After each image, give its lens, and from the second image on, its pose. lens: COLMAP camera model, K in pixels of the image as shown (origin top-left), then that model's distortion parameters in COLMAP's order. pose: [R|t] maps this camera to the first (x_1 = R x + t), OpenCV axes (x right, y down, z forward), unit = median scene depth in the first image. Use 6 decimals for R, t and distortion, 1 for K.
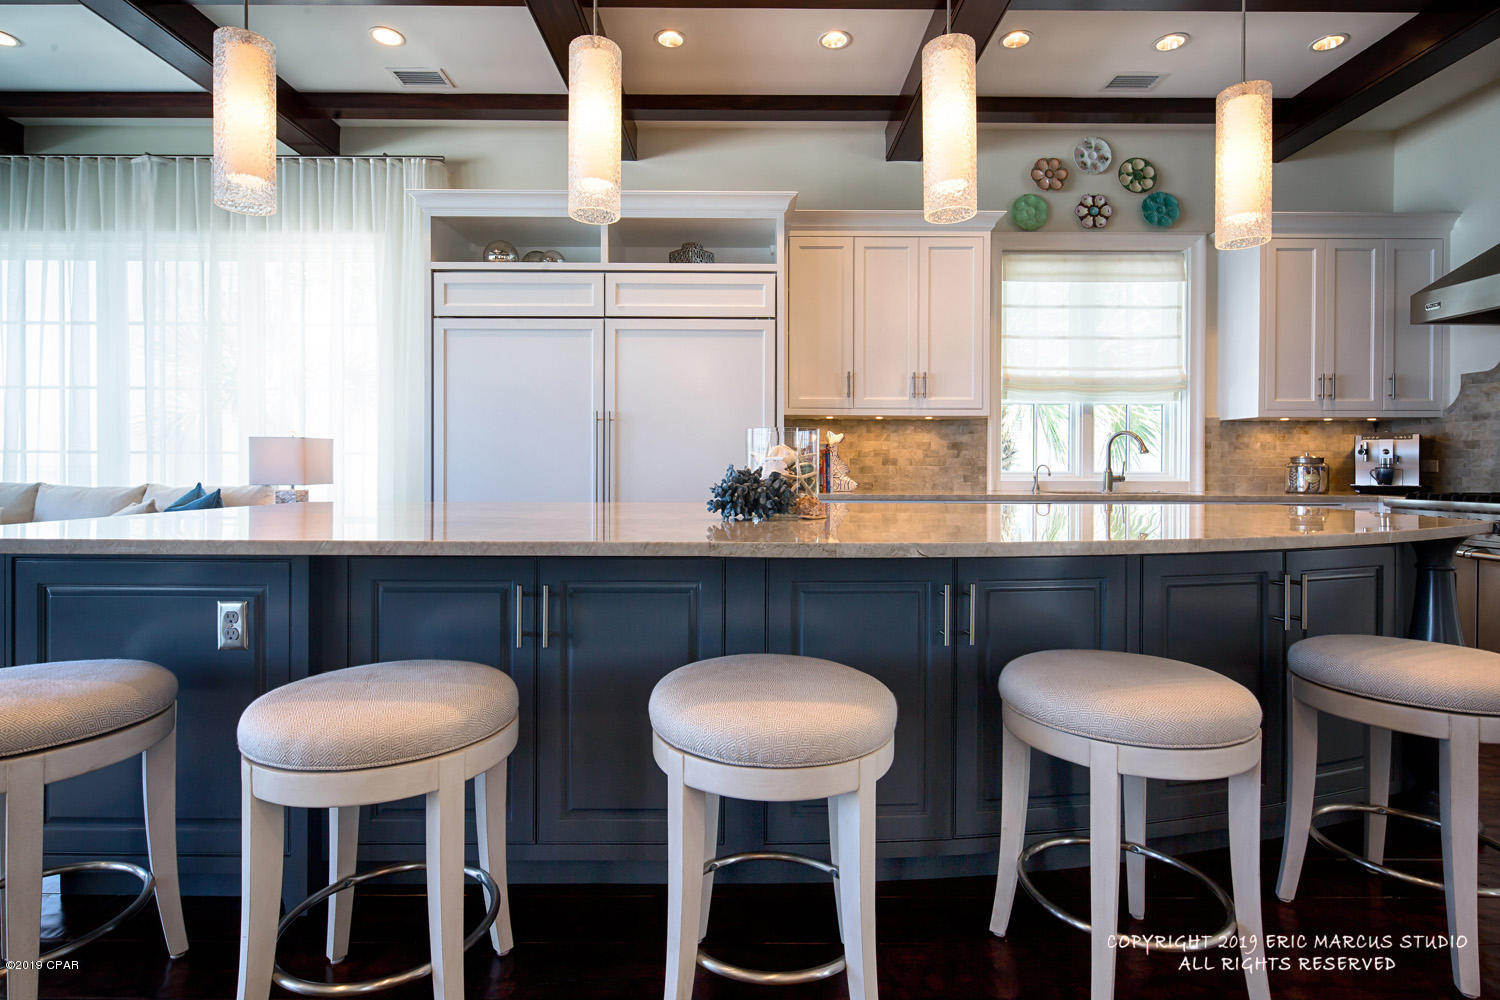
lens RADIAL K [[726.6, 0, 749.1], [0, 726.6, 469.4], [0, 0, 1]] dist [0.002947, -0.003844]
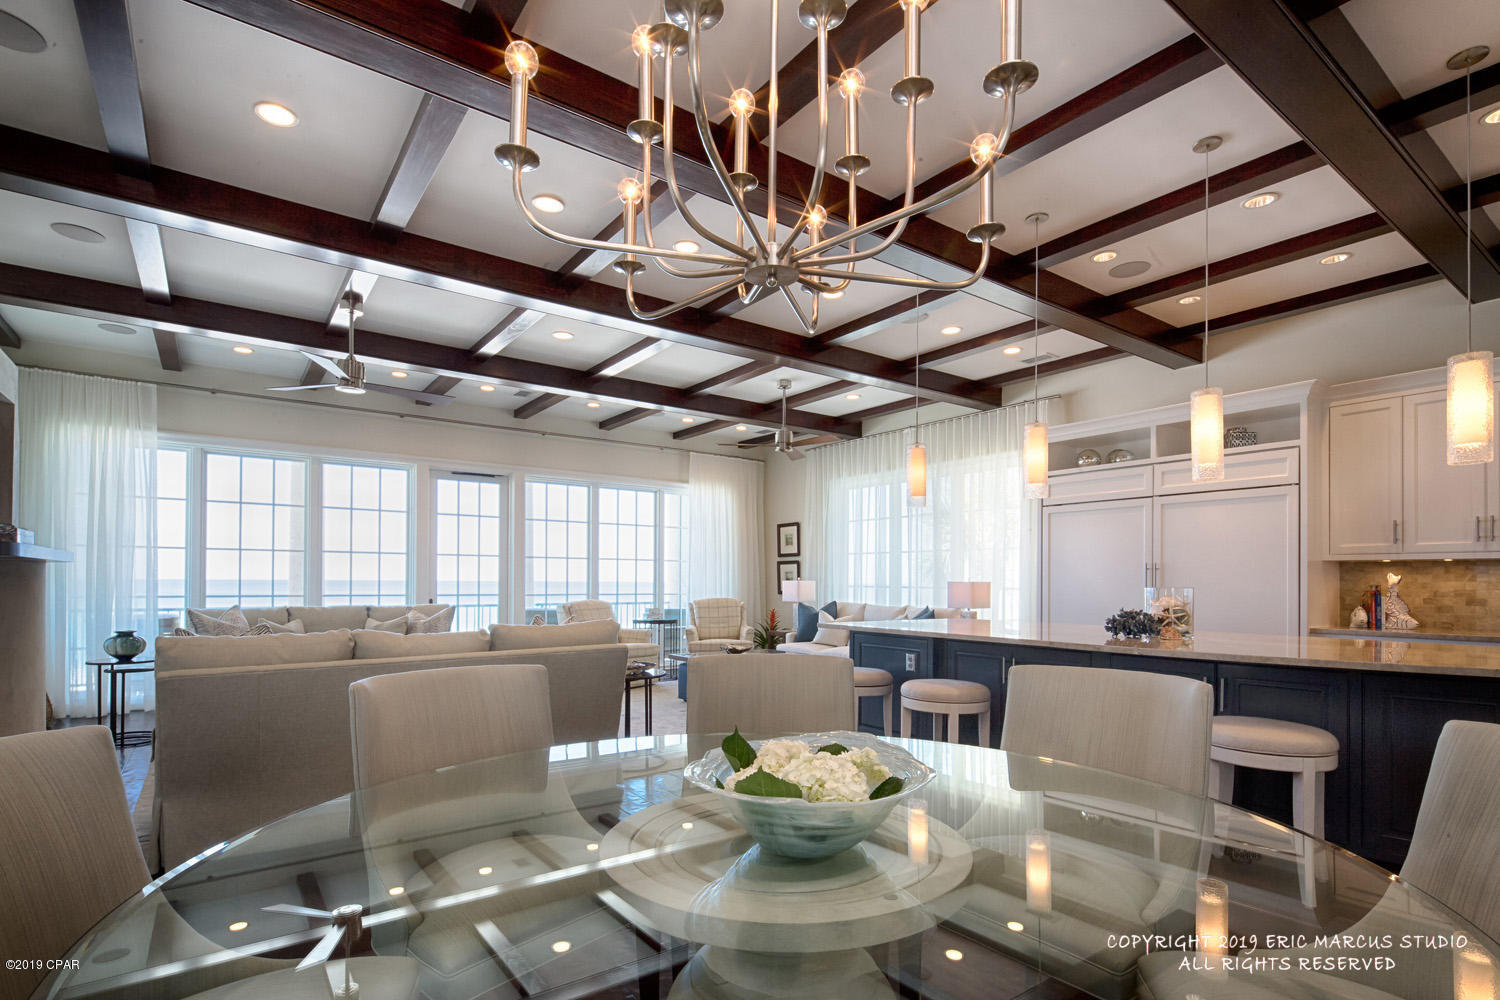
lens RADIAL K [[726.6, 0, 749.6], [0, 726.6, 577.3], [0, 0, 1]] dist [0.002947, -0.003844]
pose [[0.586826, -0.003785, -0.809704, 1.381512], [-0.008735, 0.999901, -0.011005, -0.083701], [0.809666, 0.013531, 0.586735, -1.320608]]
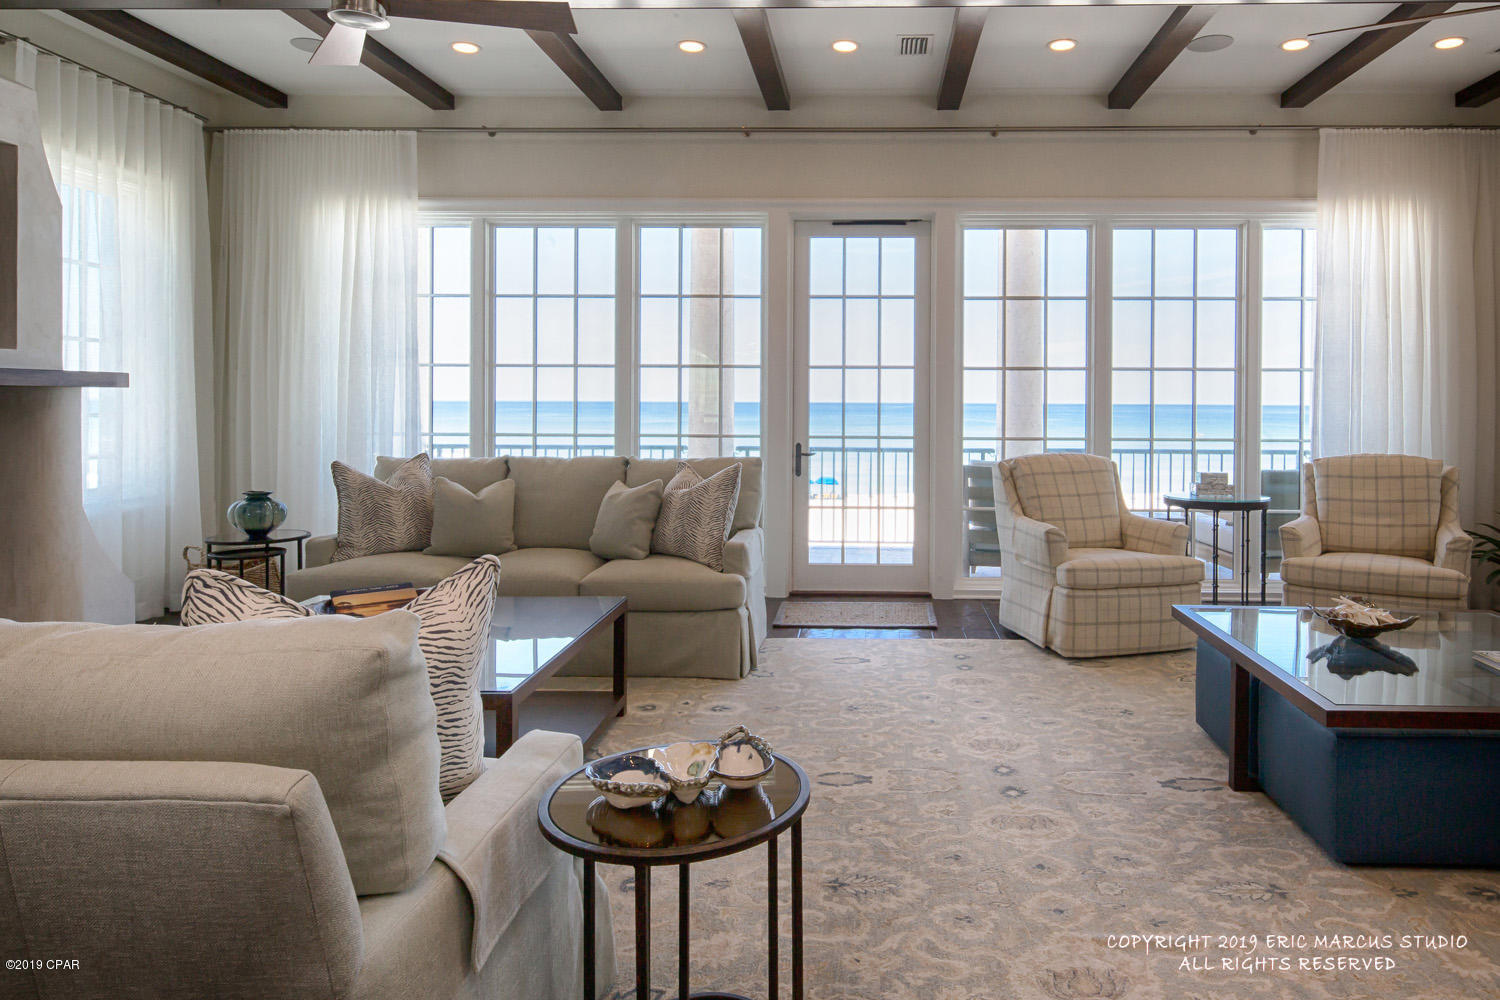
lens RADIAL K [[923.4, 0, 853.5], [0, 923.4, 414.8], [0, 0, 1]] dist [0.004447, -0.000588]
pose [[-0.025015, 0.008983, -0.999647, -0.561570], [-0.011769, 0.999888, 0.009280, -0.130871], [0.999618, 0.011997, -0.024906, 0.422527]]
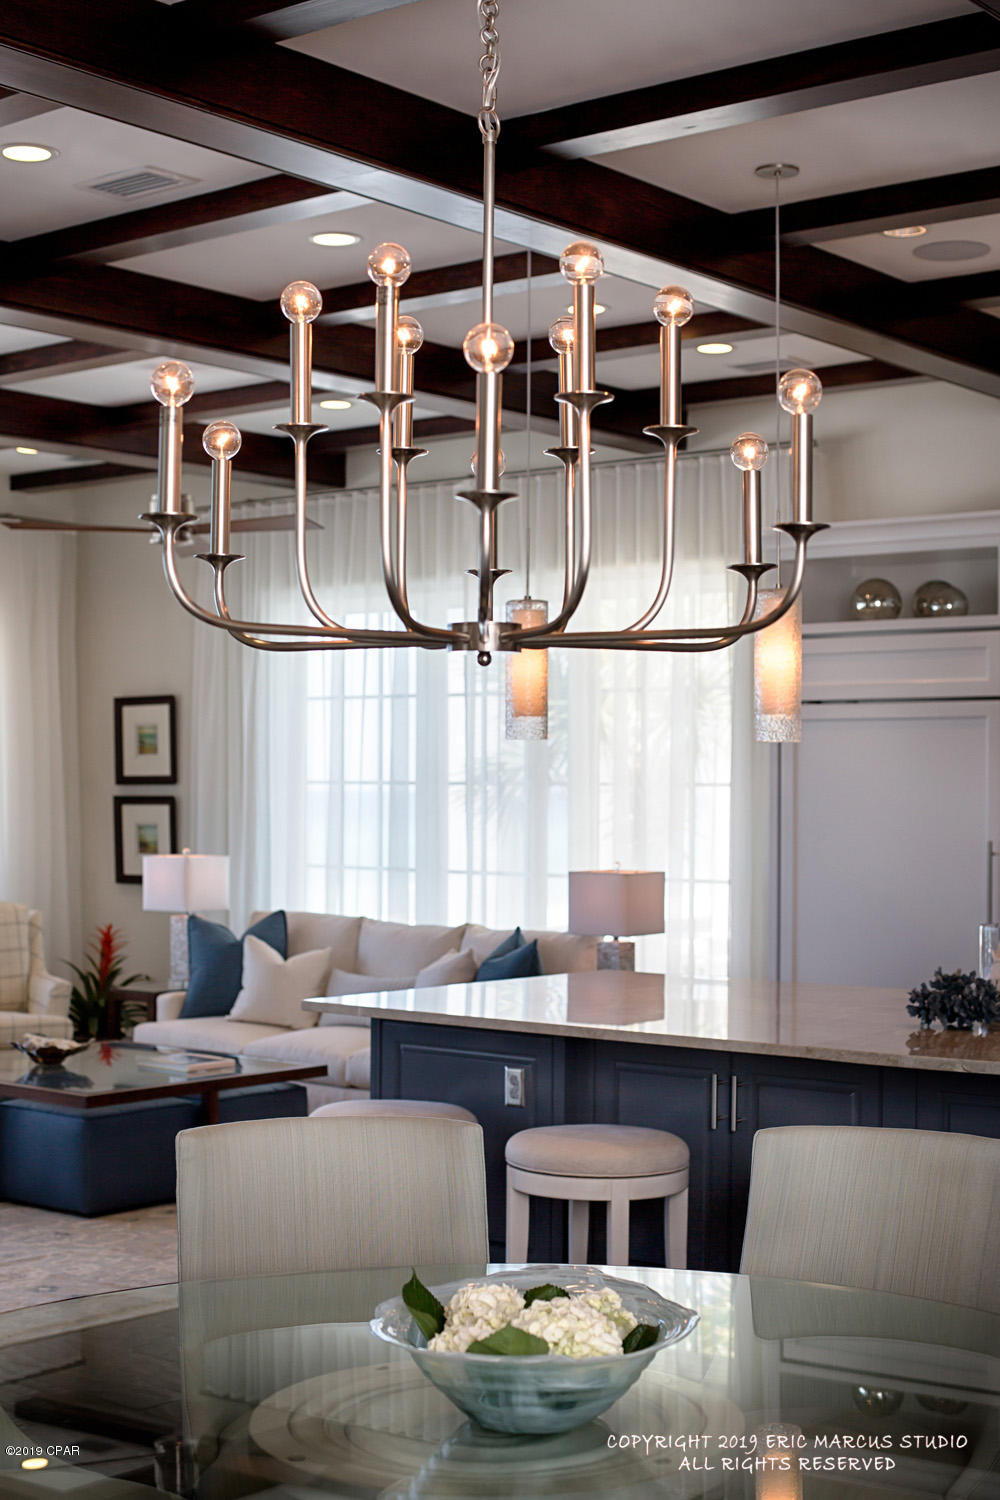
lens RADIAL K [[2158.2, 0, 504.6], [0, 2158.2, 760.2], [0, 0, 1]] dist [-0.112336, 0.000000]
pose [[0.778655, -0.007557, -0.627407, 1.885736], [-0.005953, 0.999793, -0.019431, -0.321320], [0.627425, 0.018864, 0.778449, -2.236708]]
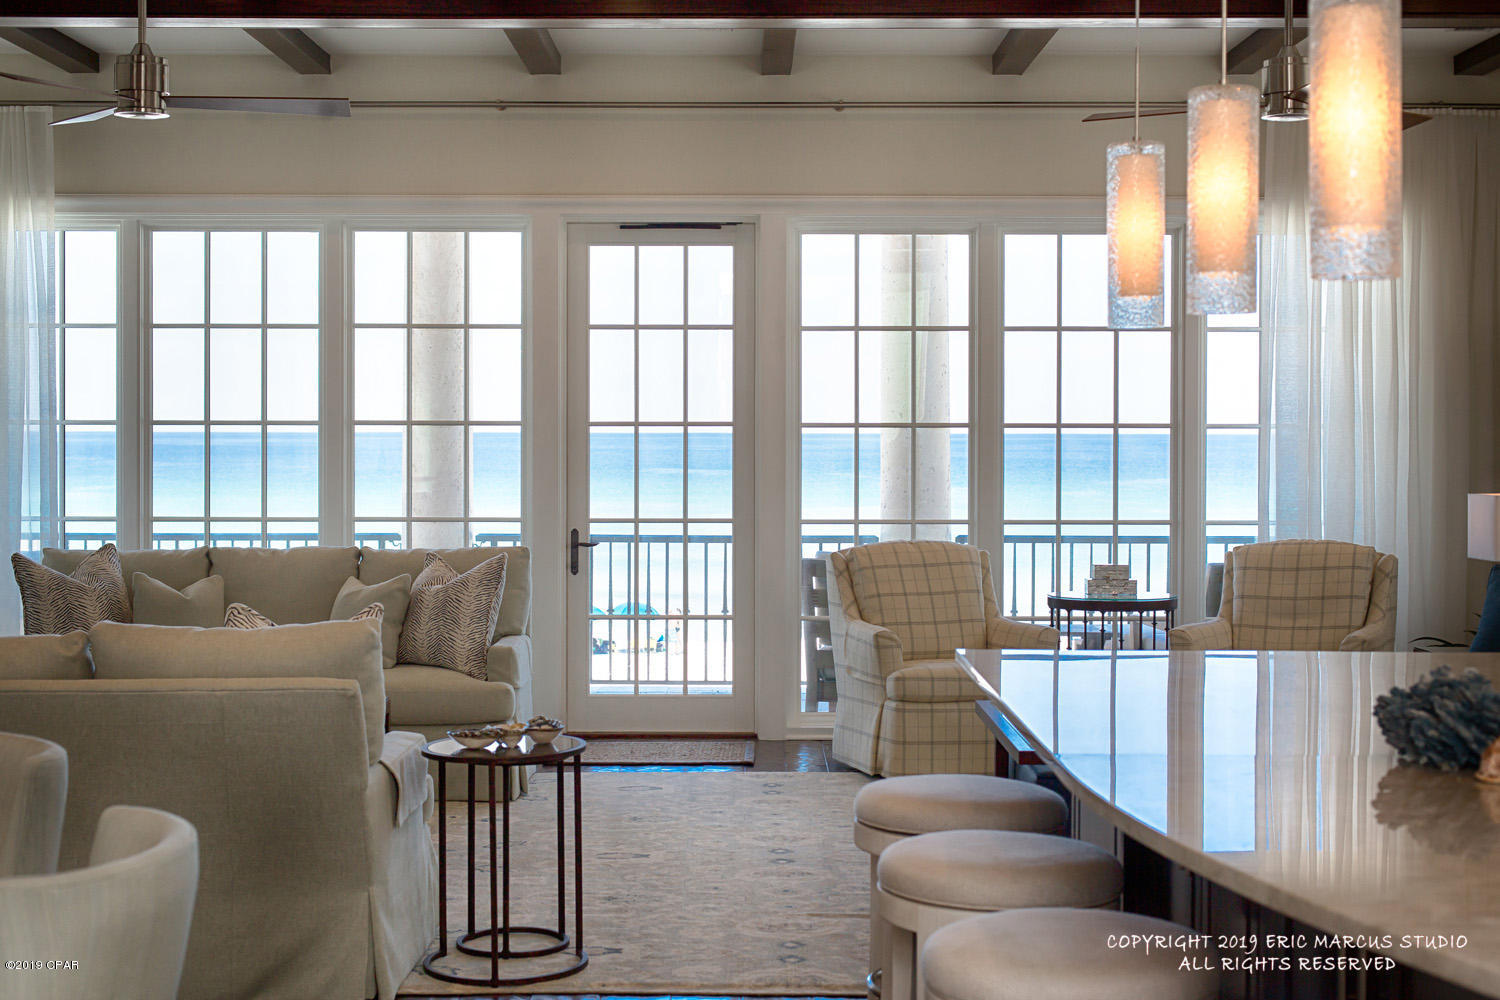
lens RADIAL K [[2138.6, 0, 741.1], [0, 2138.6, 463.6], [0, 0, 1]] dist [0.003386, 0.000000]
pose [[-0.004400, 0.009671, -0.999944, 2.430801], [-0.008272, 0.999919, 0.009707, -0.255183], [0.999956, 0.008314, -0.004320, 0.658183]]
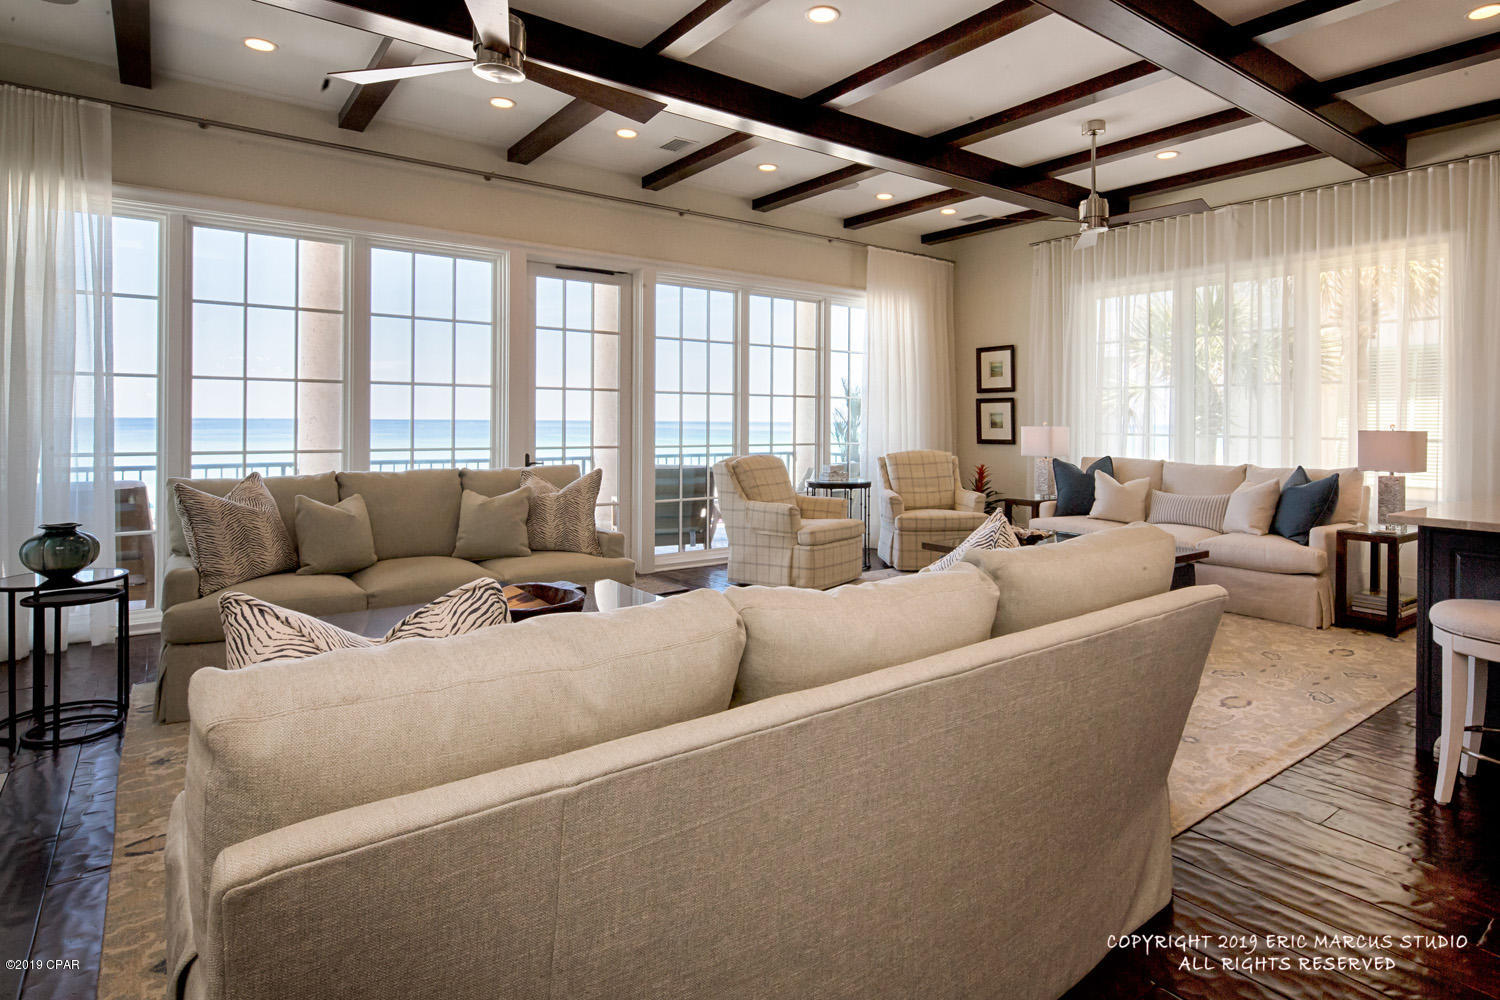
lens RADIAL K [[809.7, 0, 796.5], [0, 809.7, 420.9], [0, 0, 1]] dist [0.003193, -0.002727]
pose [[0.611882, 0.000861, -0.790949, -0.539894], [-0.009095, 0.999941, -0.005947, -0.119779], [0.790897, 0.010832, 0.611854, -1.491938]]
